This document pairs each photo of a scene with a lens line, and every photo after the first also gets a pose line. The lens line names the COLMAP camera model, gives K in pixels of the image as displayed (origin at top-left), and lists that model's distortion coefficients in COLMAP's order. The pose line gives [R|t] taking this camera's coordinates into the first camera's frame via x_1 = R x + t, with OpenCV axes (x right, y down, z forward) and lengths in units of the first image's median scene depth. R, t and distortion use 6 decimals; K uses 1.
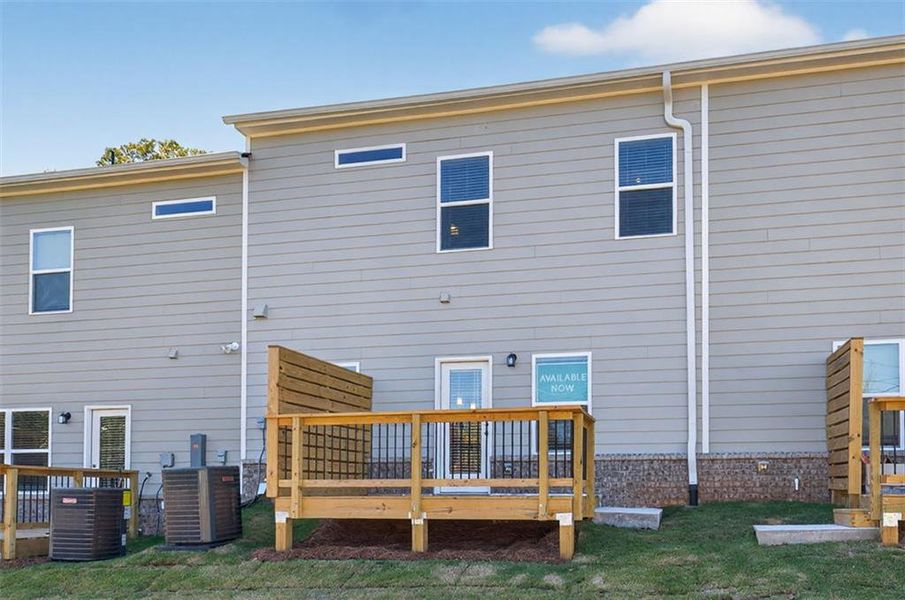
lens RADIAL K [[698.7, 0, 452.5], [0, 698.7, 300.0], [0, 0, 1]] dist [0.010656, -0.001935]
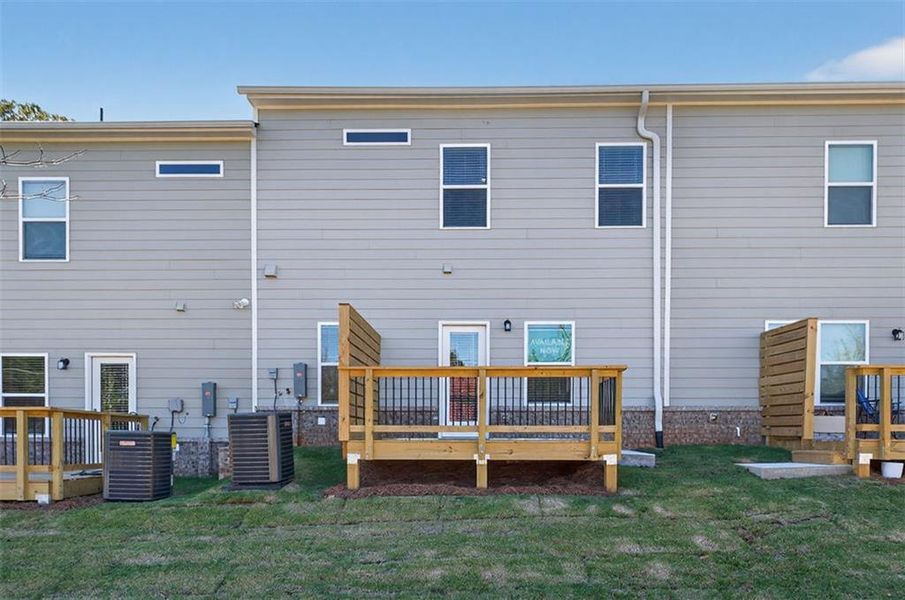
lens RADIAL K [[596.4, 0, 452.5], [0, 596.4, 300.0], [0, 0, 1]] dist [0.003709, 0.001508]
pose [[0.980287, 0.047587, 0.191765, -0.195565], [-0.055731, 0.997749, 0.037297, 0.011673], [-0.189558, -0.047249, 0.980732, 0.041012]]
